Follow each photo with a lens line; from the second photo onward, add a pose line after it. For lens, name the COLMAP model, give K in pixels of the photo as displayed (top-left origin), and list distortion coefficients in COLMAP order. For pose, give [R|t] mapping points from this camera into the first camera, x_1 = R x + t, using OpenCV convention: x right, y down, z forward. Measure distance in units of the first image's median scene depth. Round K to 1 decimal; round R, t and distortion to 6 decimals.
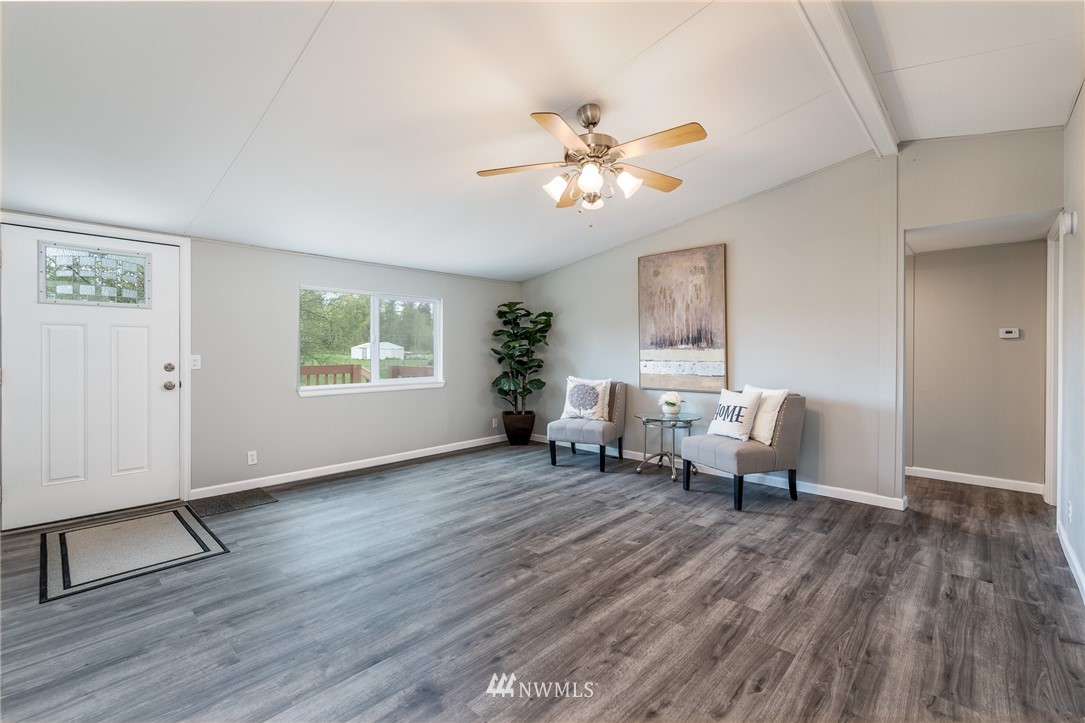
lens RADIAL K [[467.6, 0, 541.4], [0, 467.6, 346.6], [0, 0, 1]] dist [0.000864, 0.000066]
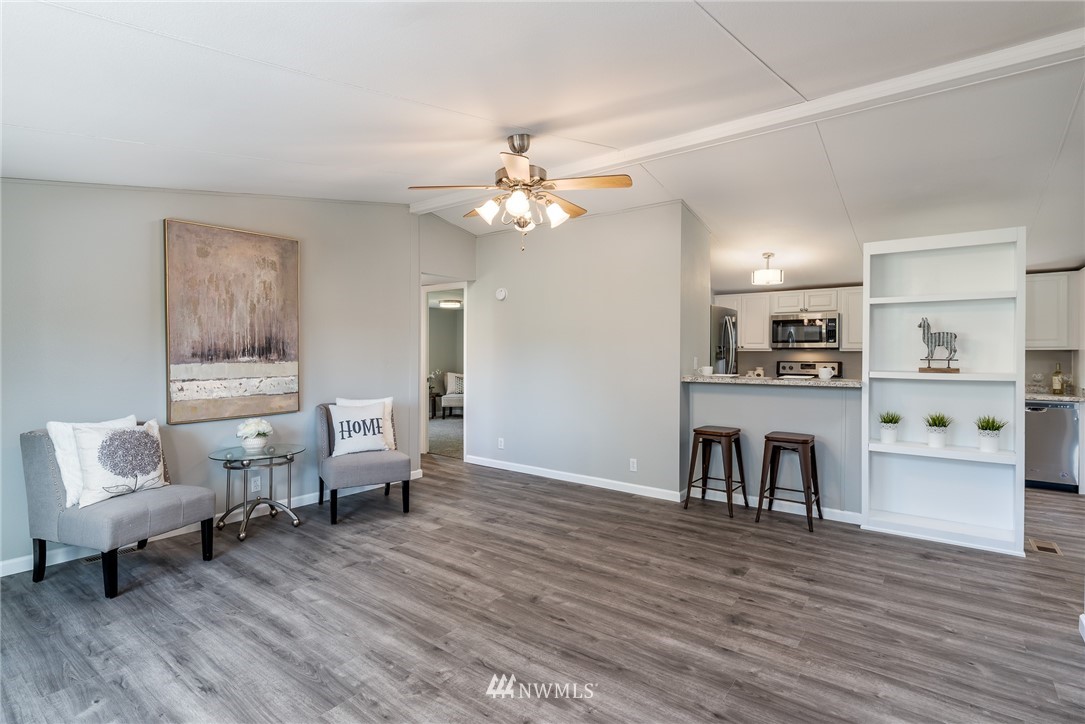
lens RADIAL K [[530.4, 0, 544.9], [0, 530.4, 354.4], [0, 0, 1]] dist [0.001616, 0.000310]
pose [[-0.114160, -0.008711, 0.993424, -0.970703], [-0.011651, 0.999905, 0.007429, -0.031378], [-0.993394, -0.010726, -0.114251, 0.975995]]
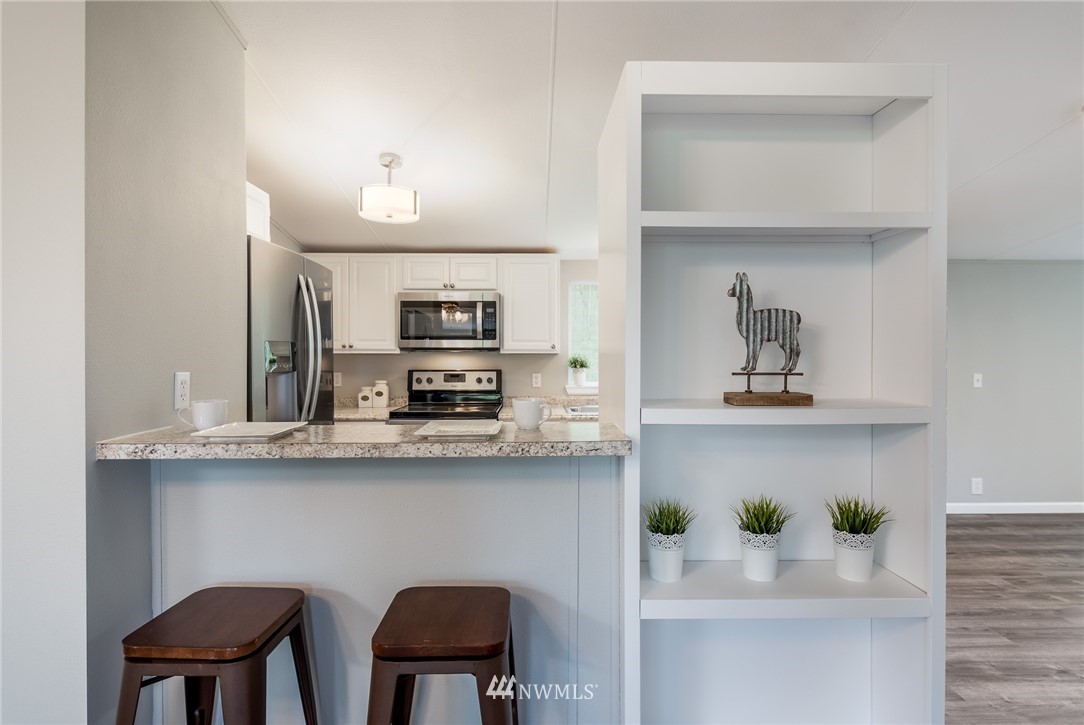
lens RADIAL K [[530.0, 0, 544.4], [0, 530.0, 354.9], [0, 0, 1]] dist [0.001616, 0.000310]
pose [[-0.701738, -0.004159, 0.712423, -0.033503], [-0.008863, 0.999957, -0.002893, -0.035780], [-0.712380, -0.008344, -0.701744, 0.430116]]
